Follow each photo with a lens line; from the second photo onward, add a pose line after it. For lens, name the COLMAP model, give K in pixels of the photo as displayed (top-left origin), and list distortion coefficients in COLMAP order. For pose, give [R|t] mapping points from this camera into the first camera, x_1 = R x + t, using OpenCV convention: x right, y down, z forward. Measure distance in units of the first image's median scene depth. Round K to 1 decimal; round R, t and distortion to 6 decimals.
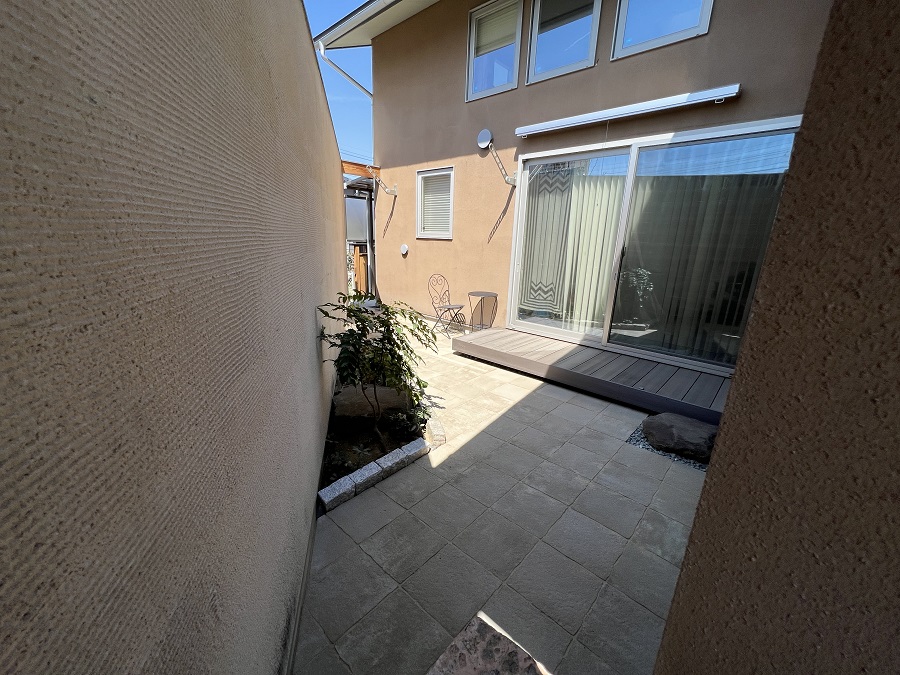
lens RADIAL K [[360.1, 0, 449.5], [0, 360.1, 339.6], [0, 0, 1]] dist [0.003807, 0.000512]
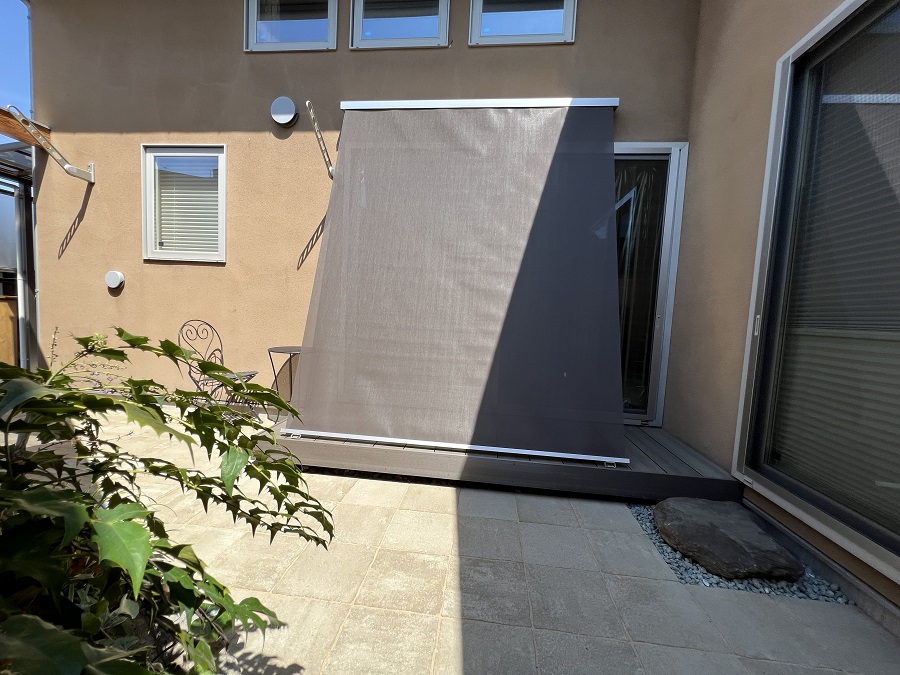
lens RADIAL K [[360.1, 0, 451.4], [0, 360.1, 337.8], [0, 0, 1]] dist [0.003807, 0.000512]
pose [[0.803990, -0.032117, 0.593775, -0.050175], [0.137605, 0.981486, -0.133233, -0.026660], [-0.578502, 0.188825, 0.793524, 0.337802]]
